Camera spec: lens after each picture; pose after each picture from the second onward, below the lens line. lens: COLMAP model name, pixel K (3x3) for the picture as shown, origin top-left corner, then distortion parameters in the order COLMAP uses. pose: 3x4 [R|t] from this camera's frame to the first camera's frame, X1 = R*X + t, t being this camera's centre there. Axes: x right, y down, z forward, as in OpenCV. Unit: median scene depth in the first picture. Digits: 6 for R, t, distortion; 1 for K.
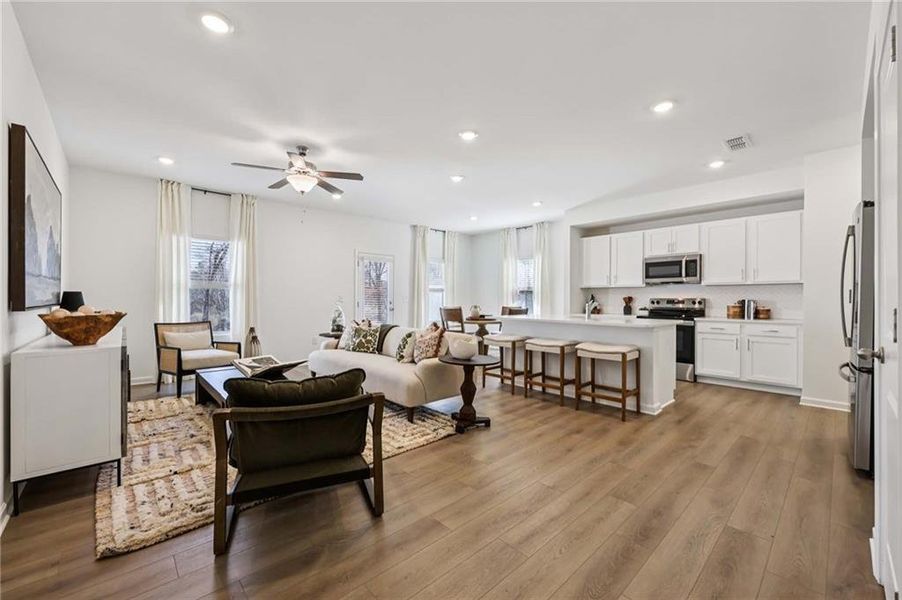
lens RADIAL K [[362.8, 0, 451.0], [0, 362.8, 300.0], [0, 0, 1]] dist [0.002696, 0.000425]
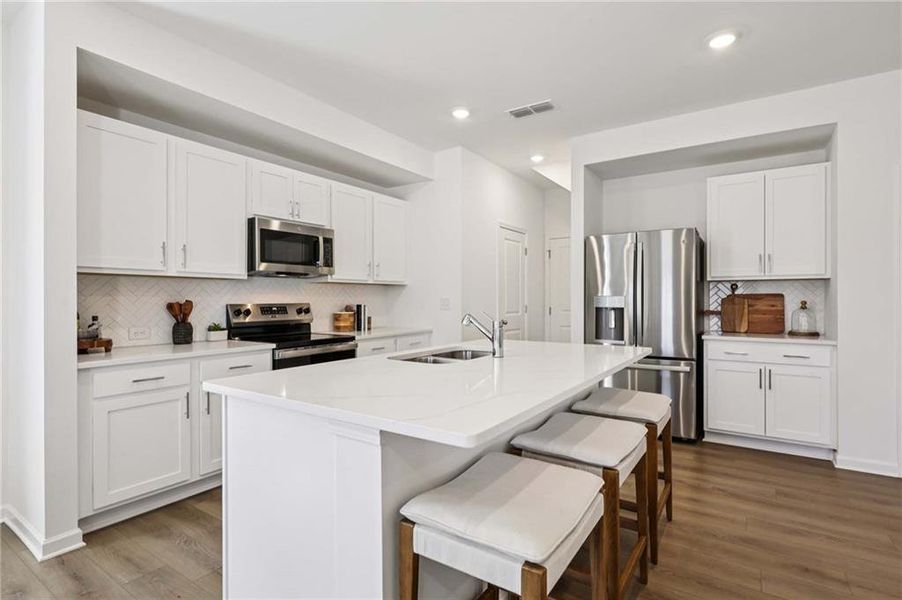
lens RADIAL K [[444.5, 0, 451.0], [0, 444.5, 300.0], [0, 0, 1]] dist [-0.001443, 0.000236]
pose [[-0.232391, -0.006600, 0.972600, -0.073156], [0.000821, 0.999975, 0.006982, -0.013630], [-0.972622, 0.002421, -0.232380, 0.817072]]
